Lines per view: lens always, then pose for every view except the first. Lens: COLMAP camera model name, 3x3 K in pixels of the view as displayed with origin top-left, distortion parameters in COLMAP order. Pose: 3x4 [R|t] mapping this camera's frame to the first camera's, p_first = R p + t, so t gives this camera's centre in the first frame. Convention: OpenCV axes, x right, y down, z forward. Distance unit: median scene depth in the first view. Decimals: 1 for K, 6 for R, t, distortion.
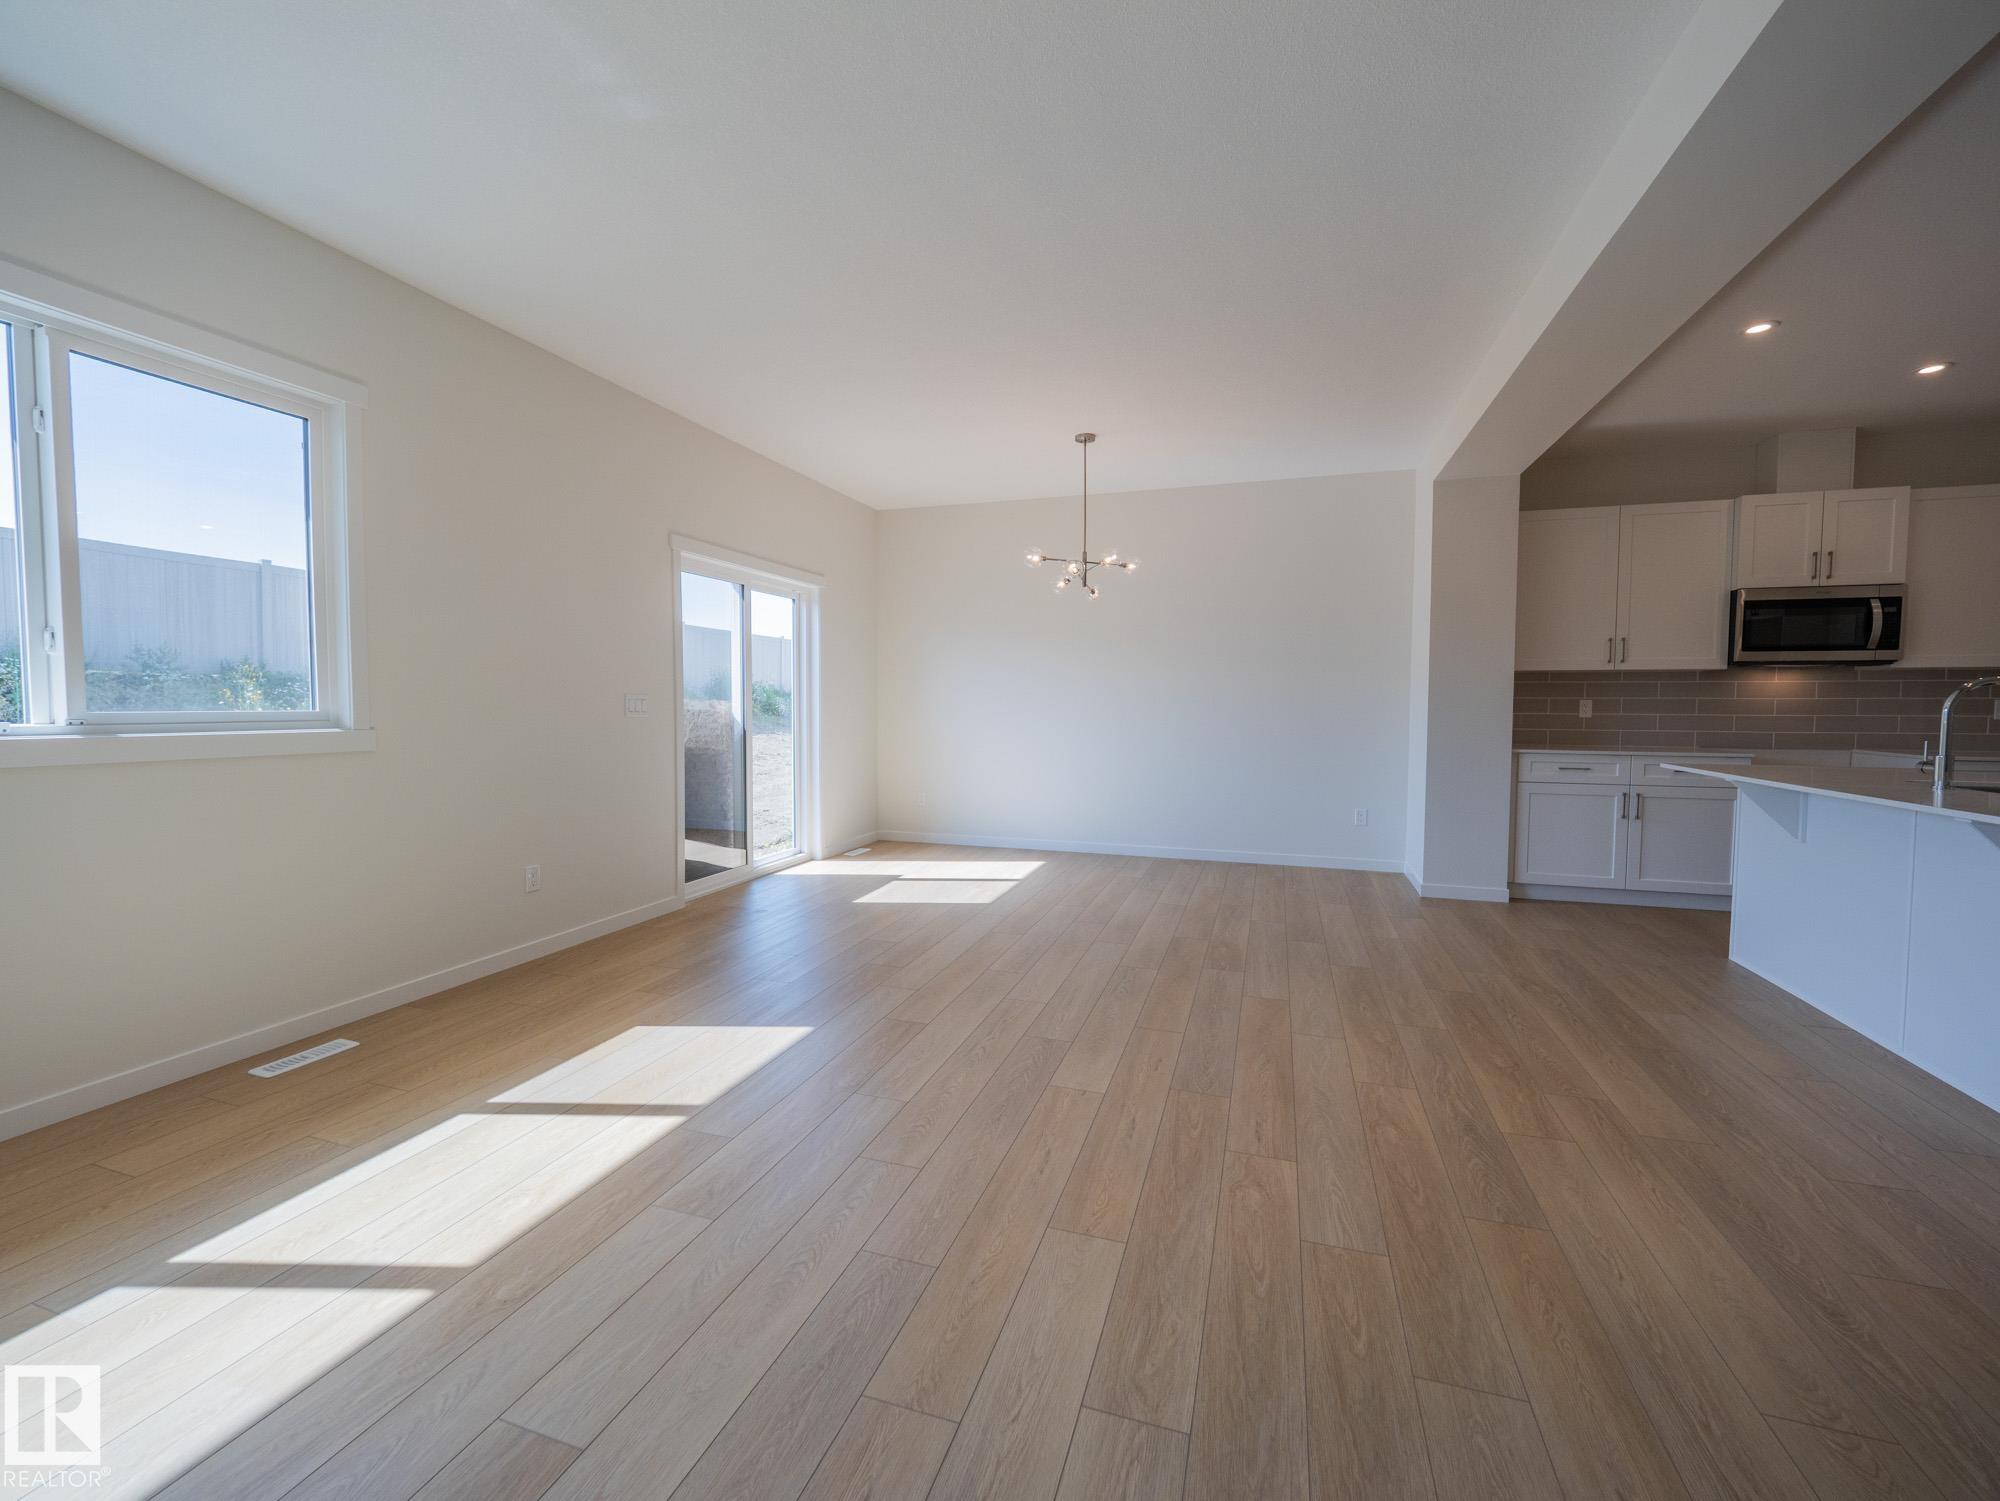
lens RADIAL K [[824.1, 0, 1010.9], [0, 824.1, 736.4], [0, 0, 1]] dist [-0.002187, -0.000767]
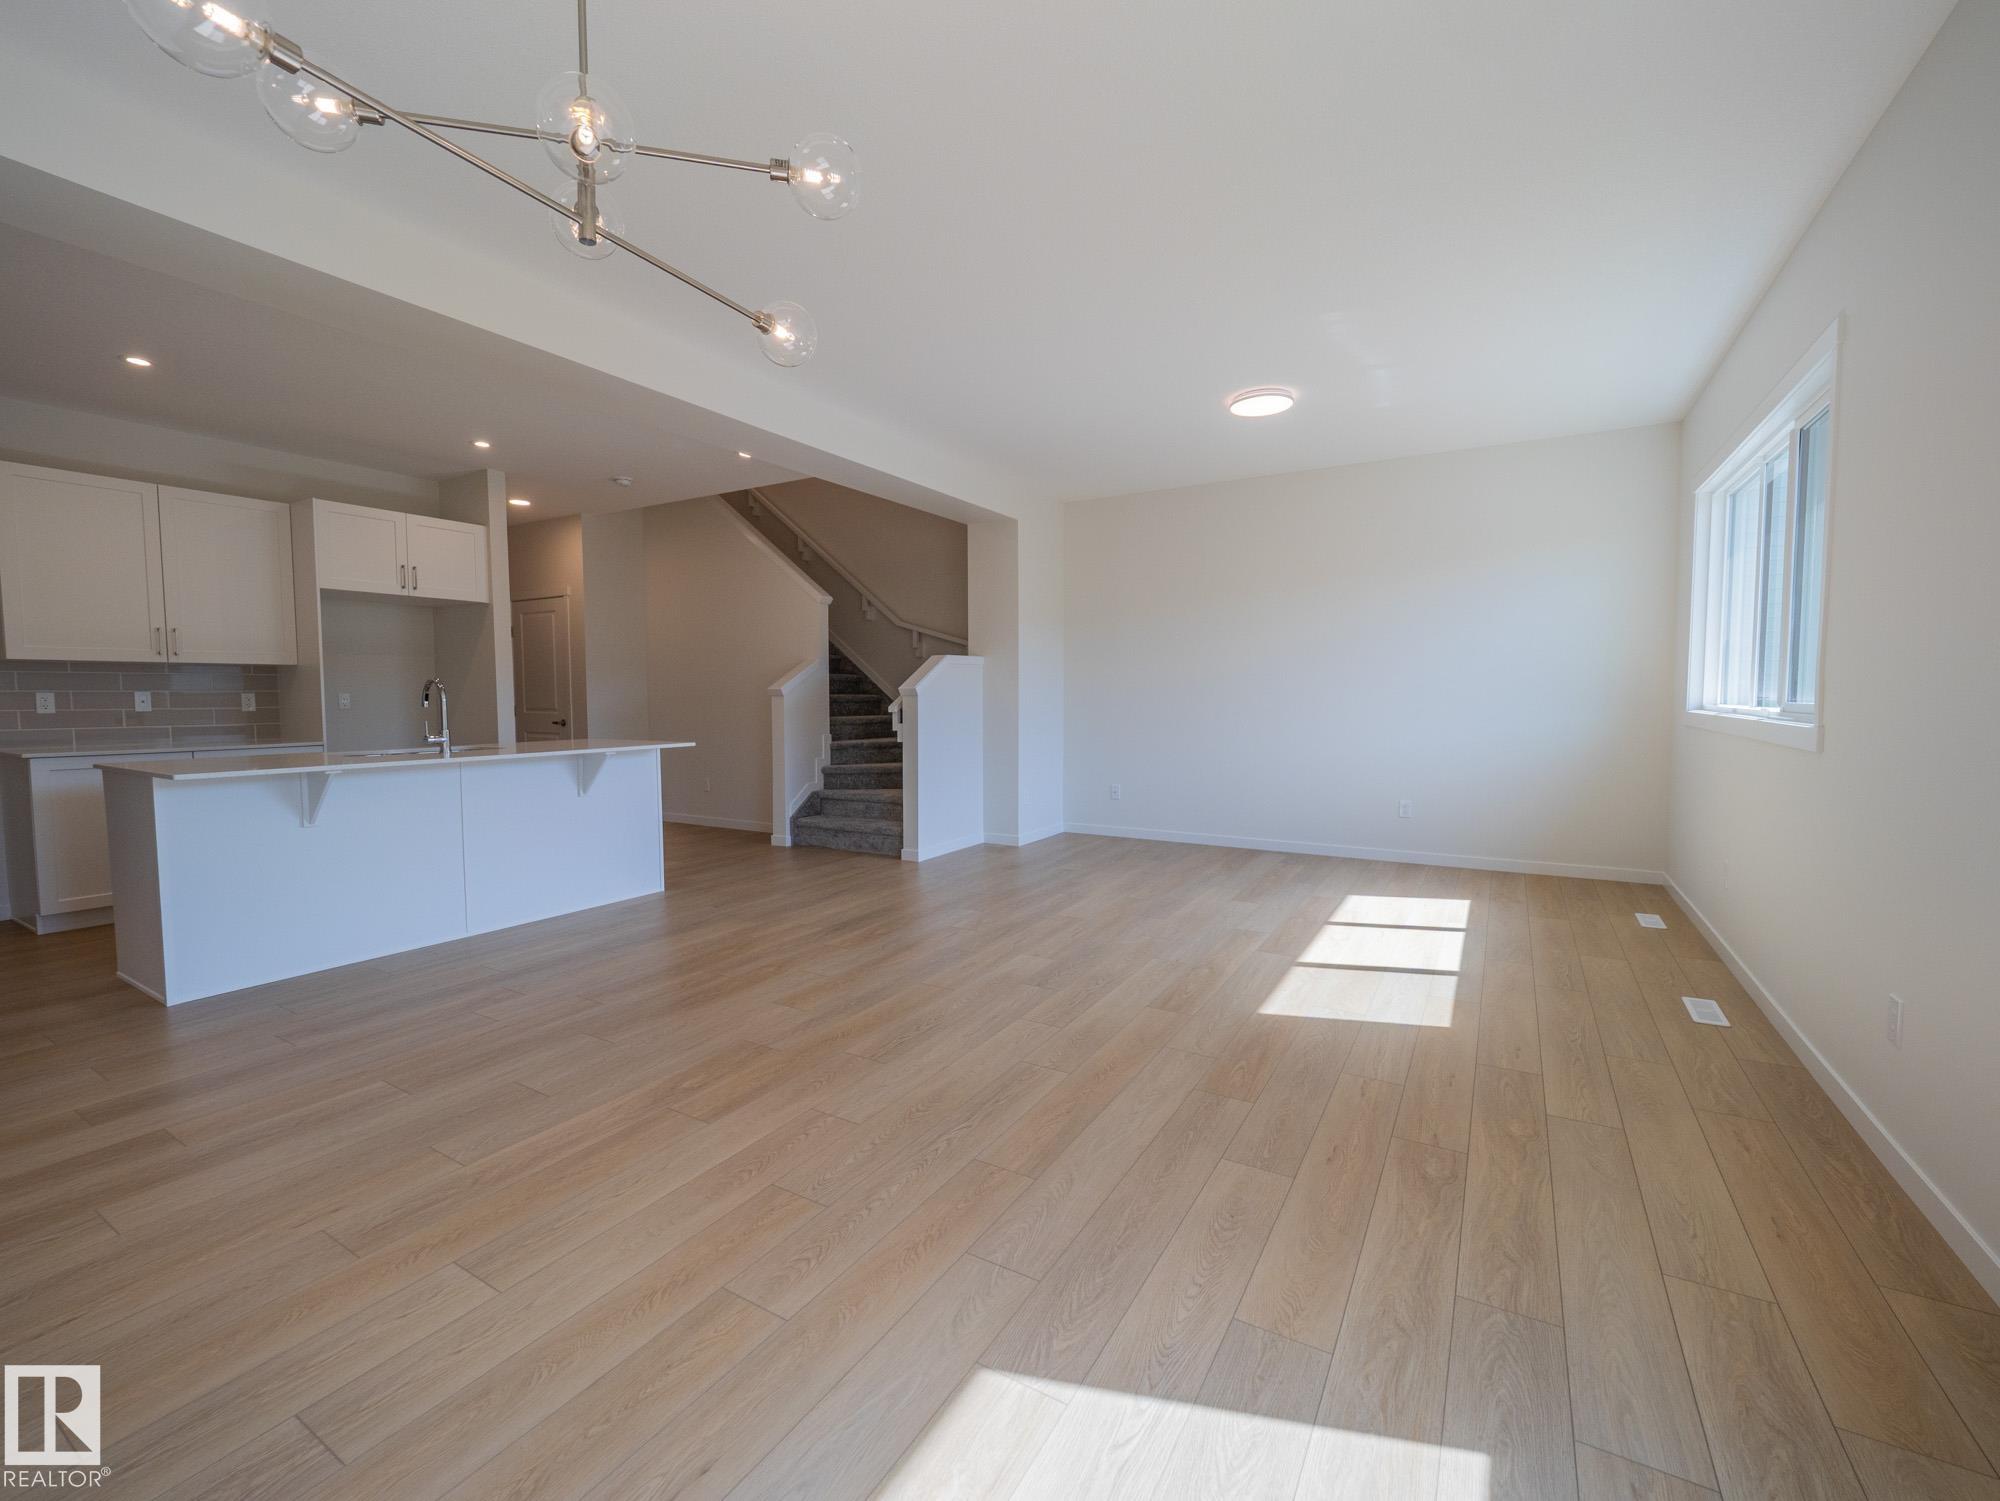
lens RADIAL K [[858.8, 0, 988.2], [0, 858.8, 742.2], [0, 0, 1]] dist [-0.000160, 0.000727]
pose [[-0.971432, -0.012654, 0.236980, -0.100065], [0.011120, 0.995054, 0.098714, -0.055526], [-0.237057, 0.098529, -0.966486, 1.290515]]
